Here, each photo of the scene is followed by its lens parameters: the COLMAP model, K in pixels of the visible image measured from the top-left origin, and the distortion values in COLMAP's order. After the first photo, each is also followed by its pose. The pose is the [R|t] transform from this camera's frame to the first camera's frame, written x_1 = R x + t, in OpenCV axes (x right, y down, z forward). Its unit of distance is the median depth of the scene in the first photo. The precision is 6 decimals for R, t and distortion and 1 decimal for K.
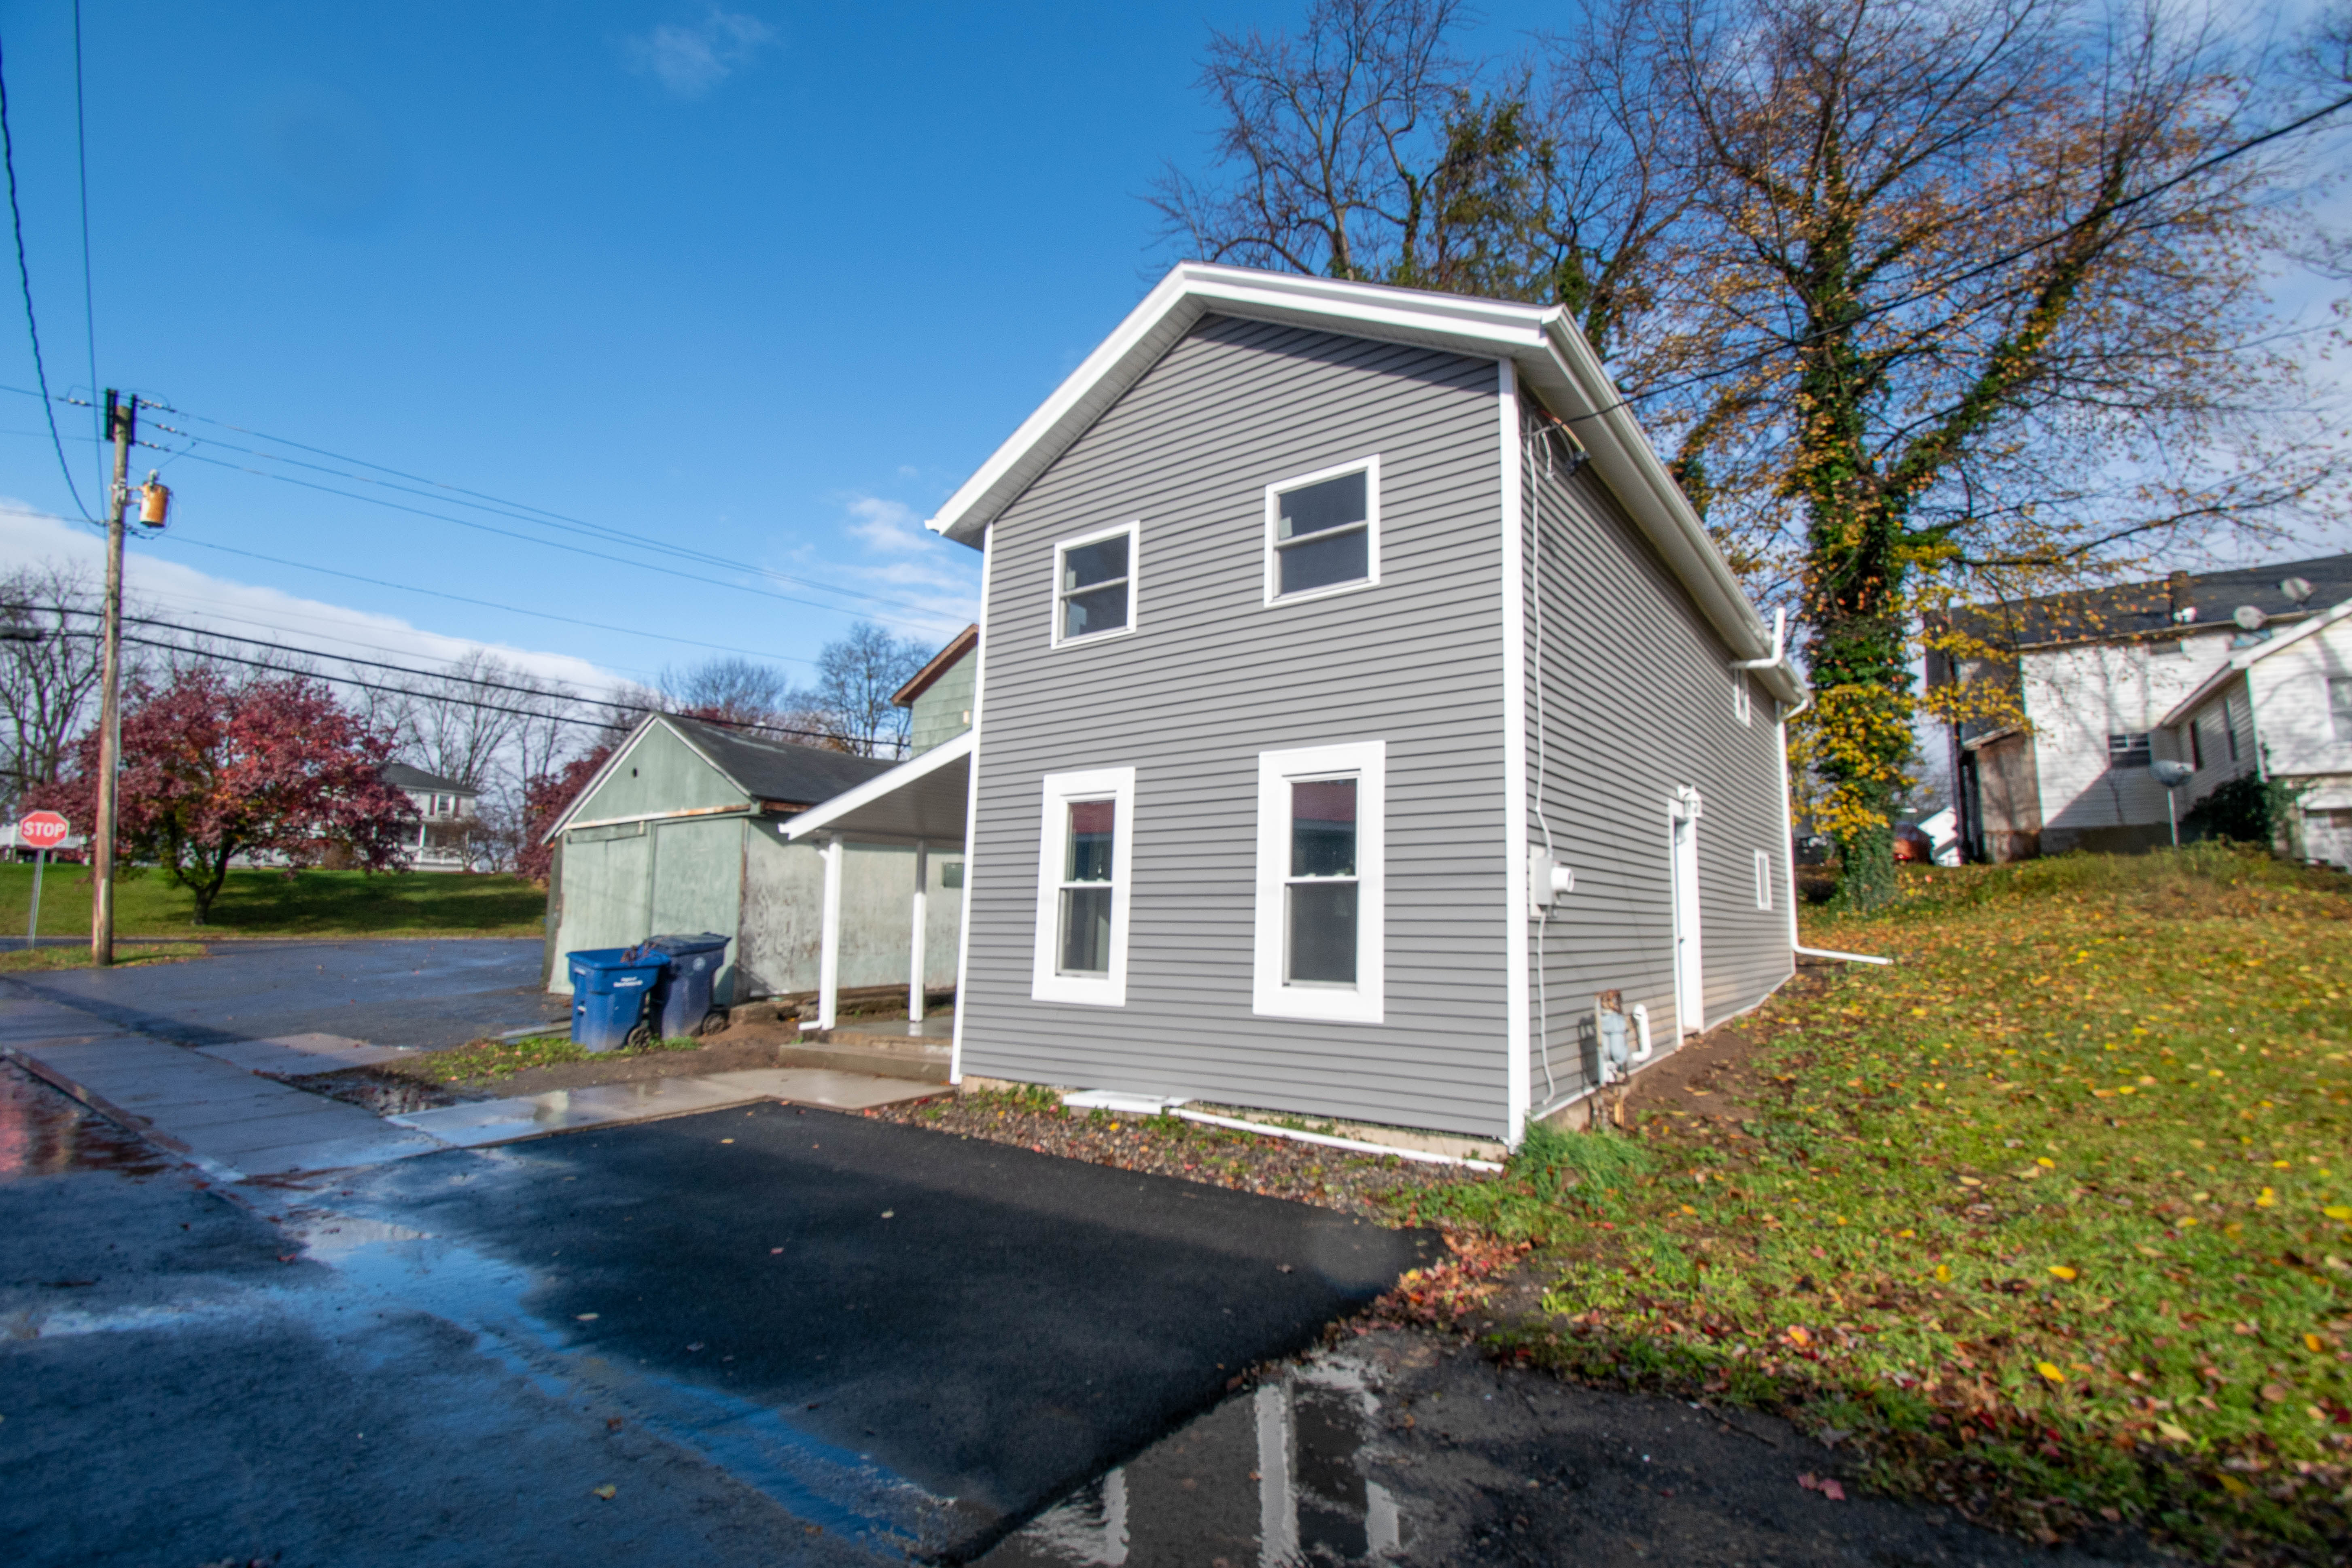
lens RADIAL K [[1070.2, 0, 1175.2], [0, 1070.2, 781.4], [0, 0, 1]] dist [0.009148, -0.006509]
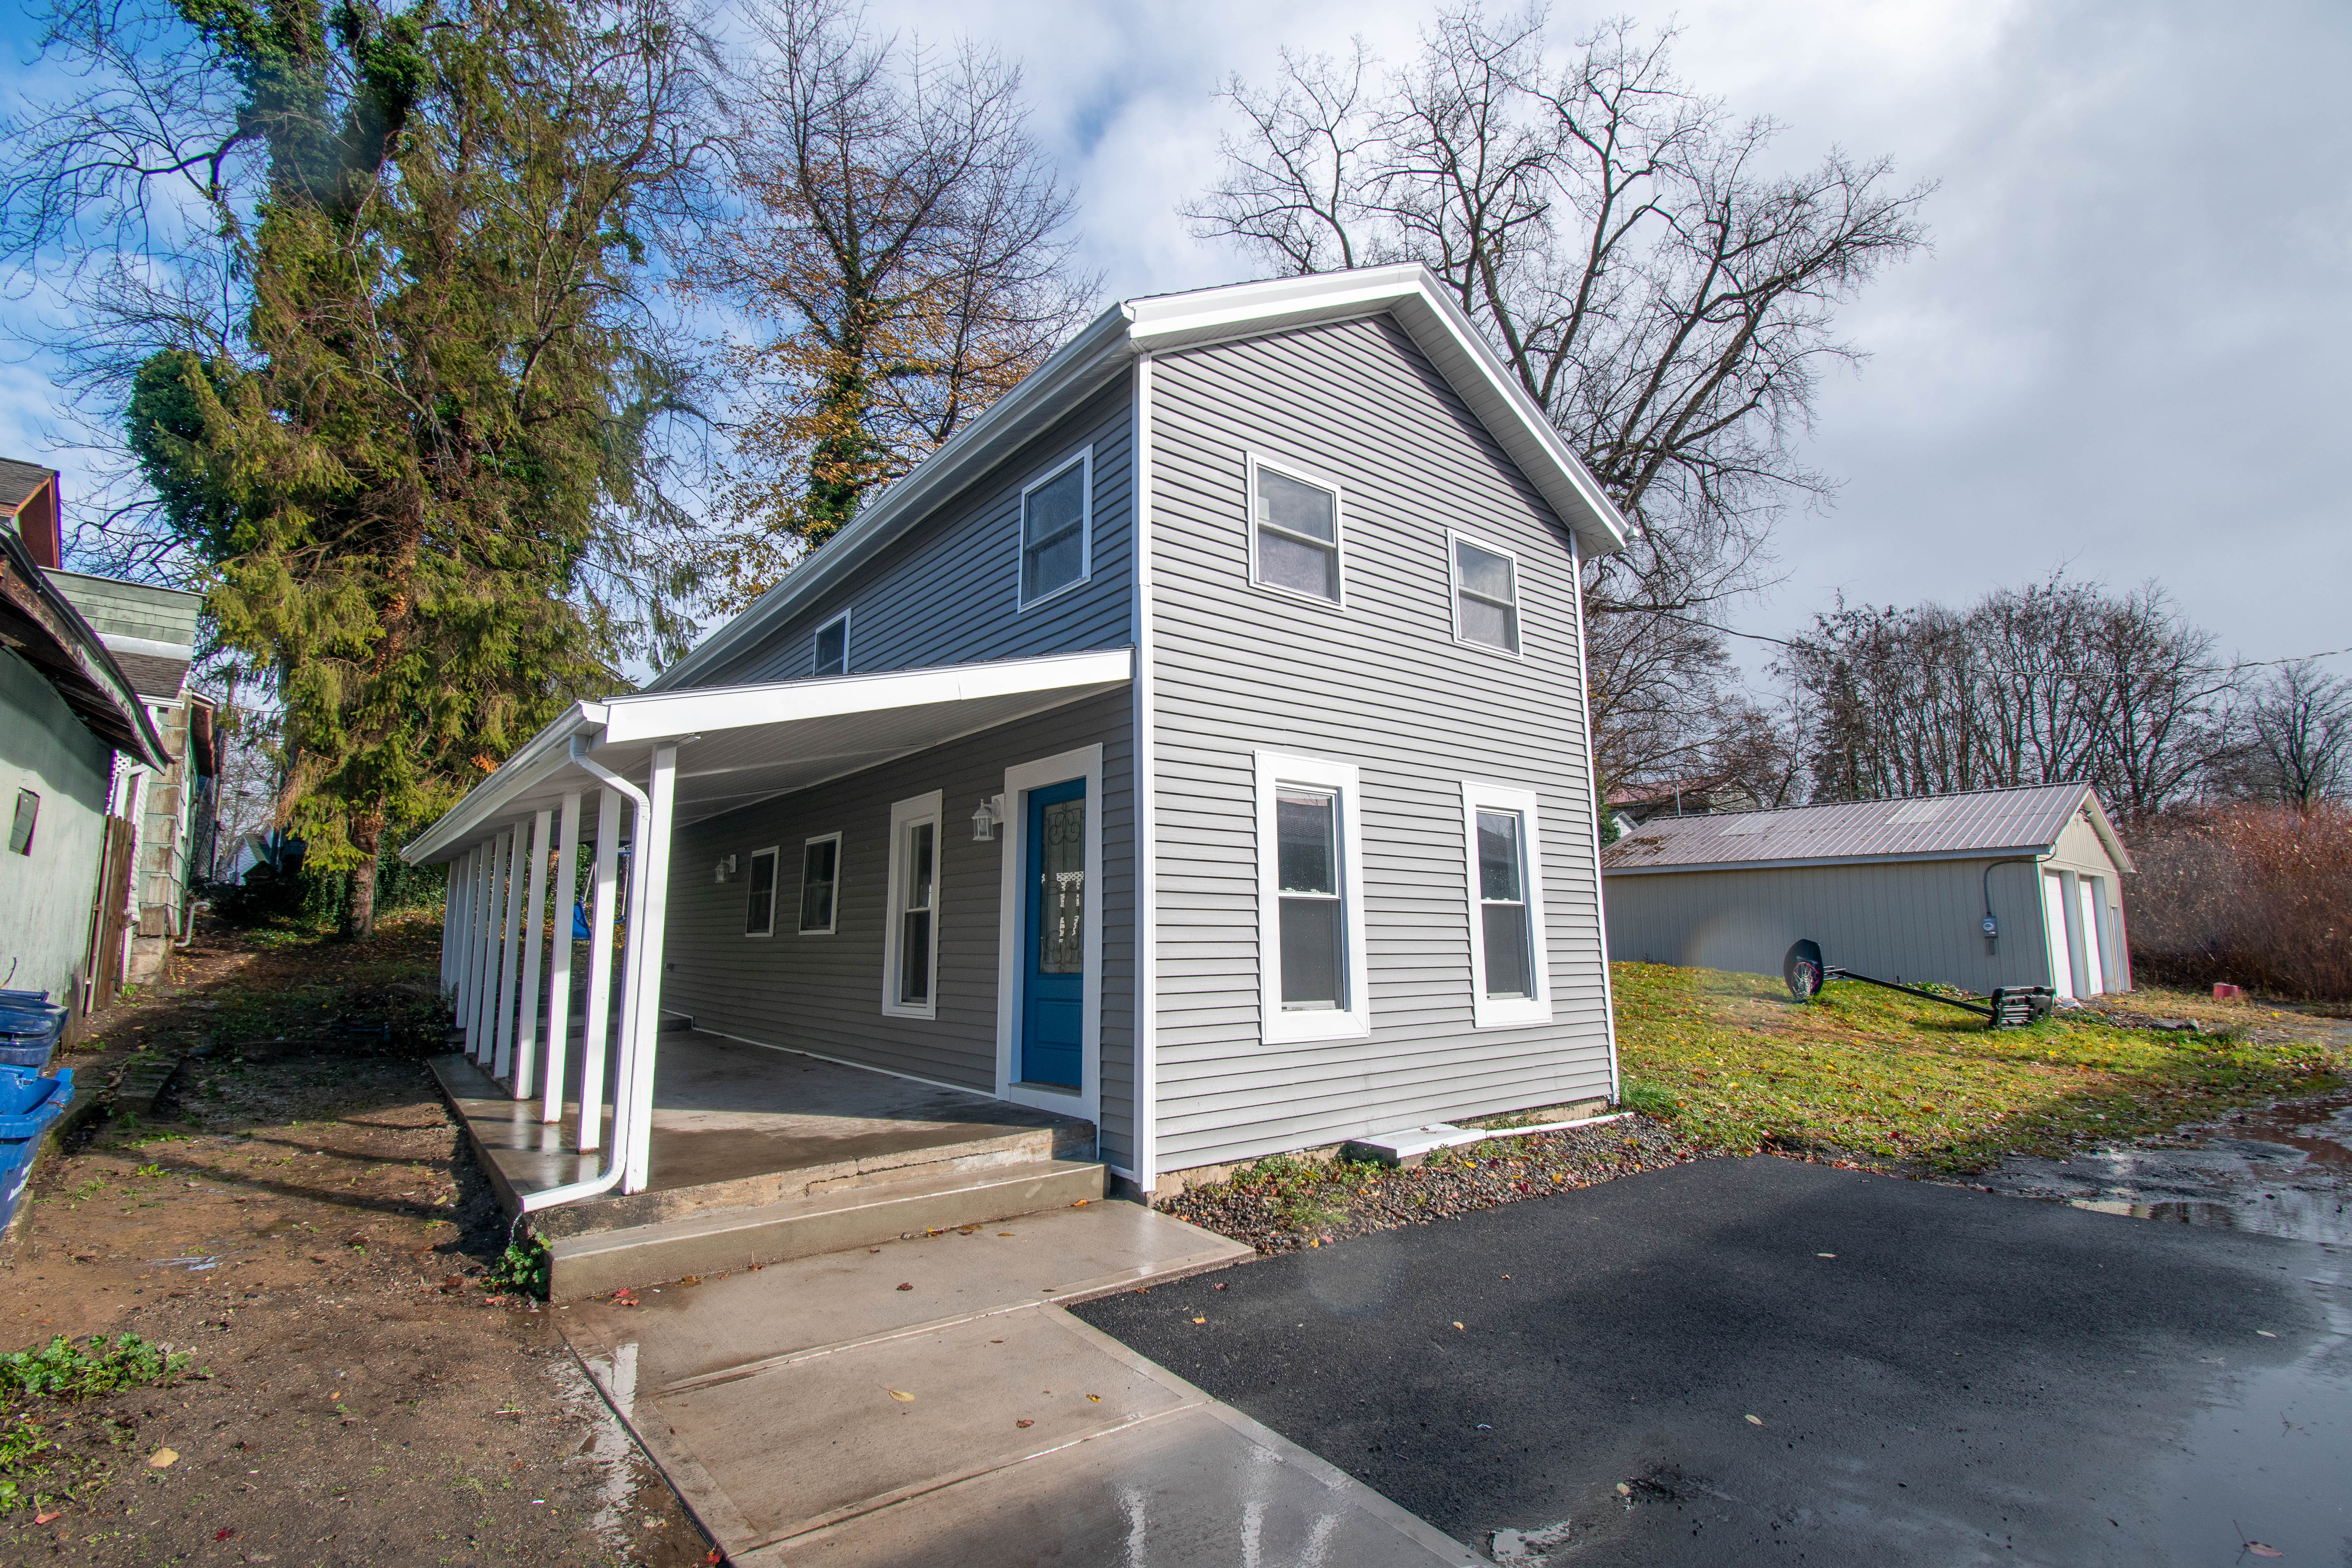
lens RADIAL K [[1070.2, 0, 1178.4], [0, 1070.2, 784.0], [0, 0, 1]] dist [0.009148, -0.006509]
pose [[0.257826, 0.131578, 0.957190, -1.026234], [-0.129946, 0.986405, -0.100592, 0.123413], [-0.957413, -0.098448, 0.271419, 1.004529]]
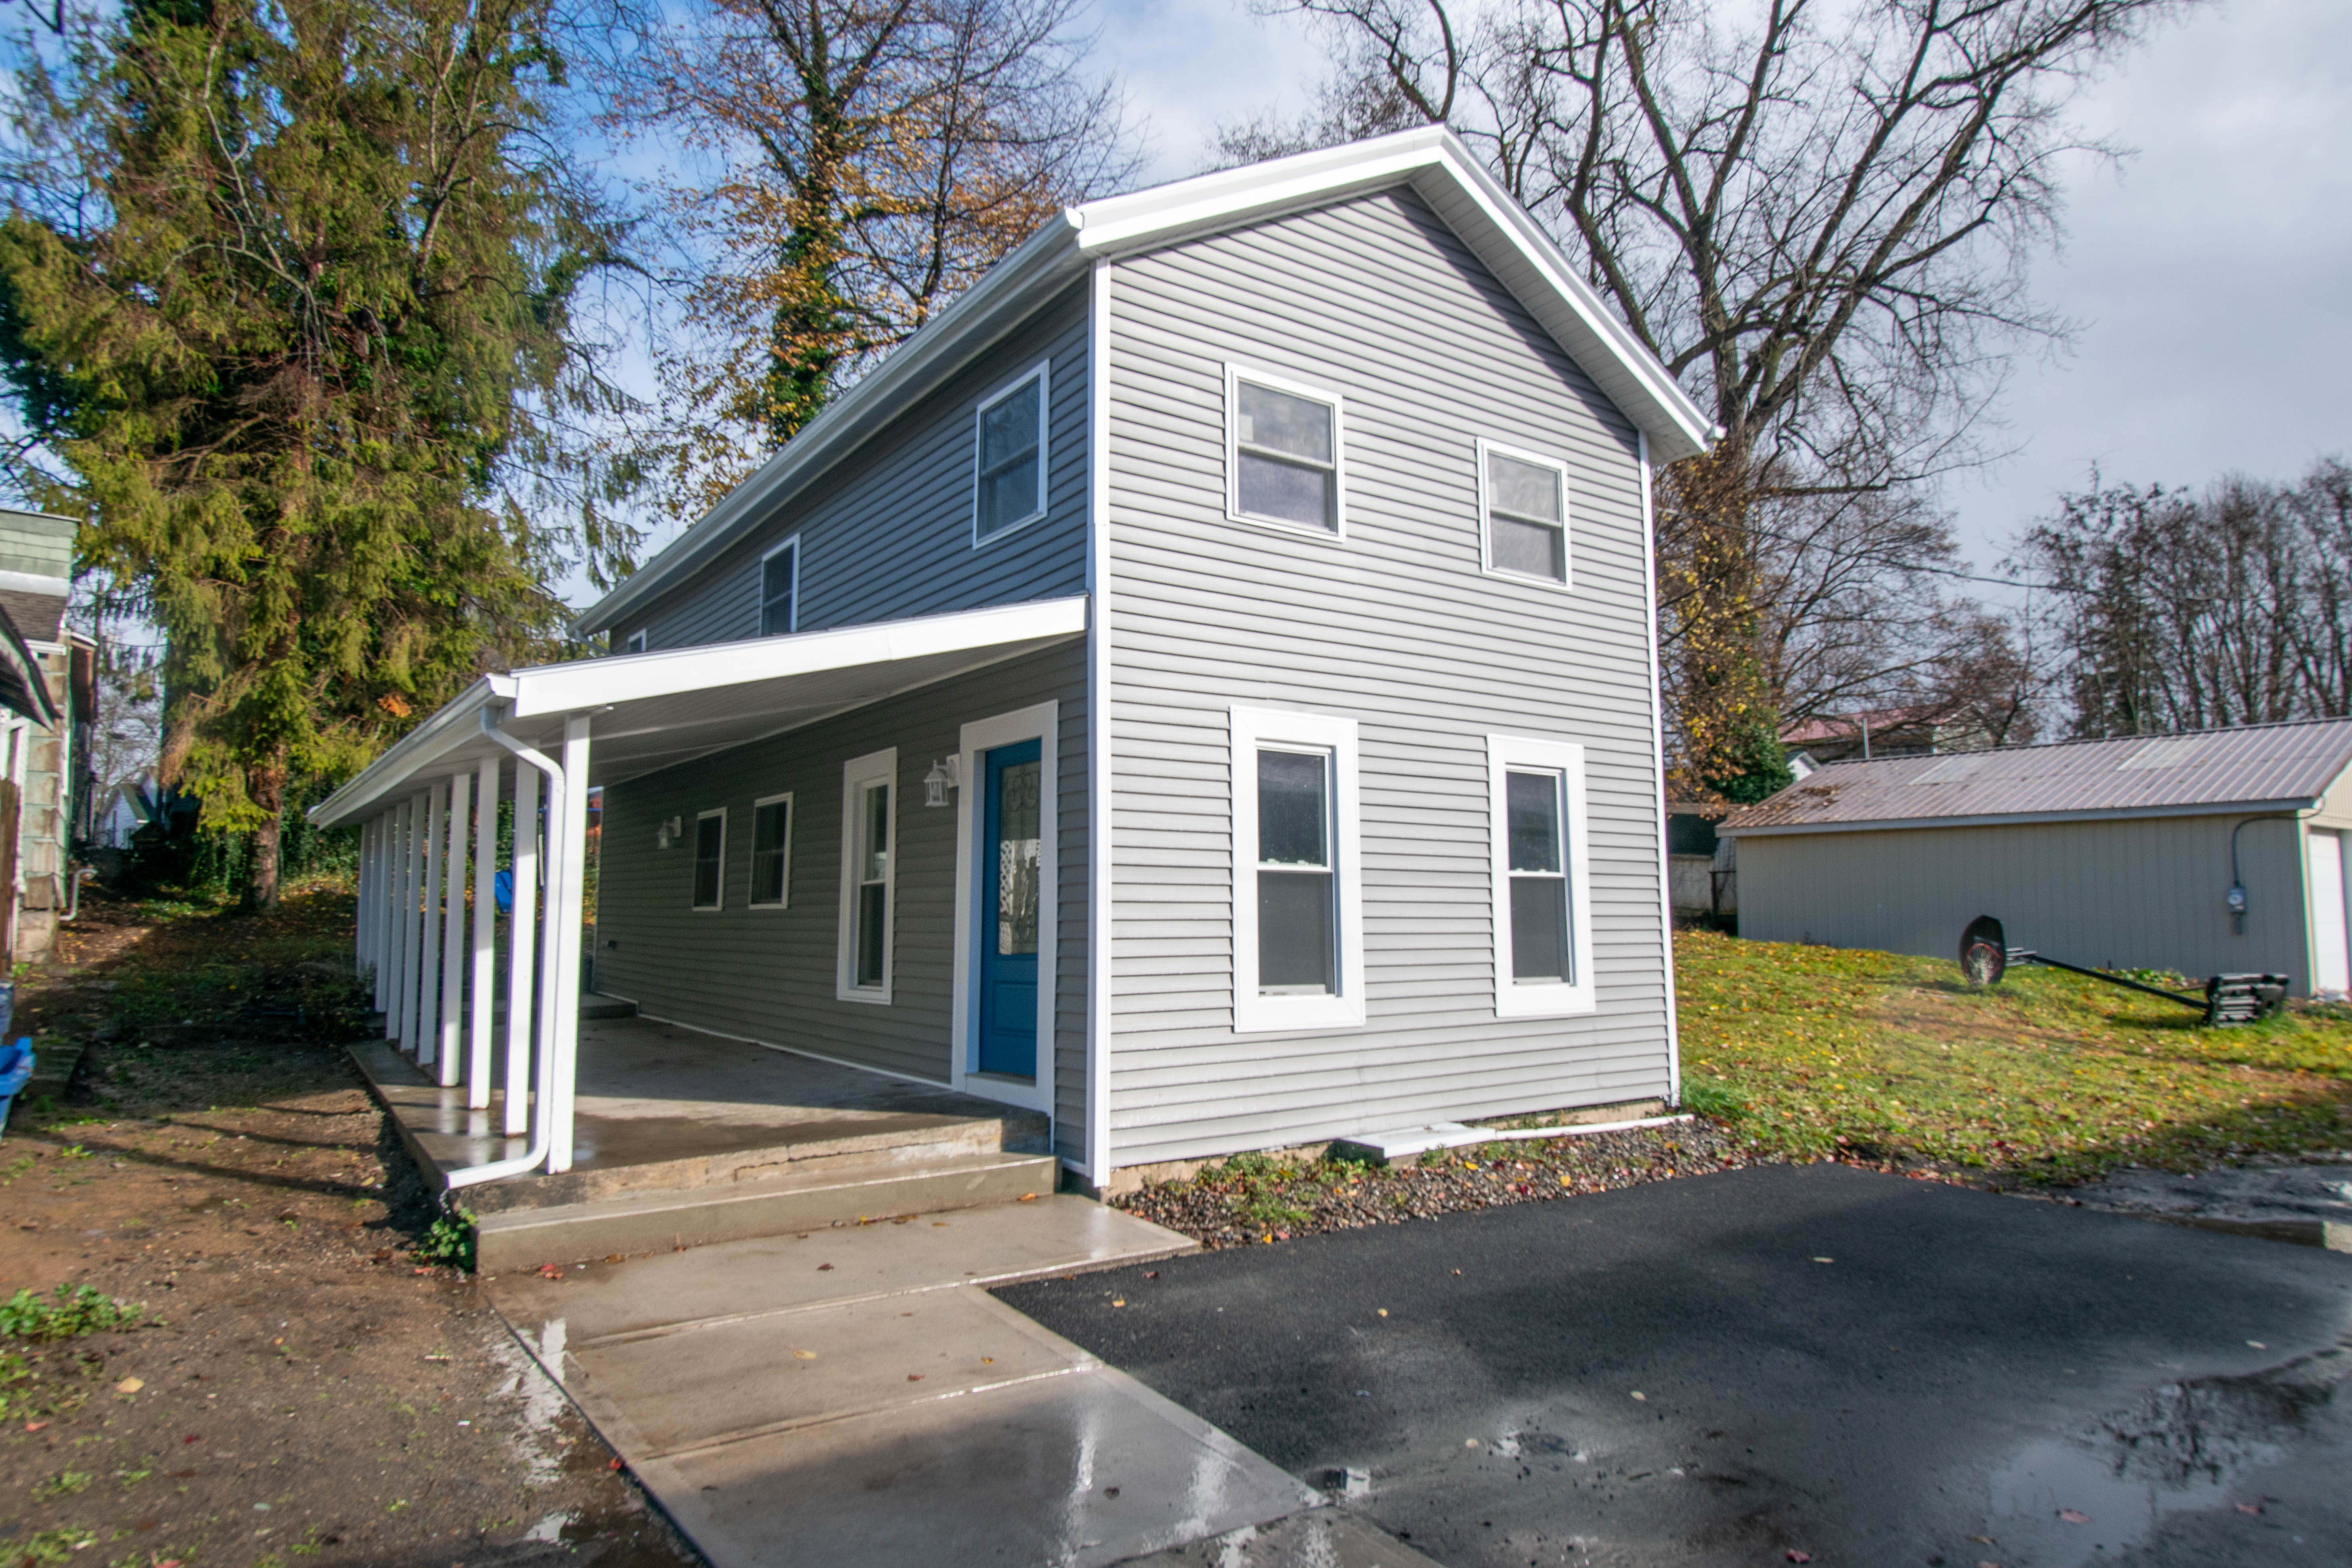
lens RADIAL K [[1362.7, 0, 1178.8], [0, 1362.7, 782.4], [0, 0, 1]] dist [0.000421, 0.008986]
pose [[0.310709, 0.083570, 0.946824, -1.126957], [-0.129469, 0.990564, -0.044945, 0.104221], [-0.941646, -0.108620, 0.318597, 0.894243]]
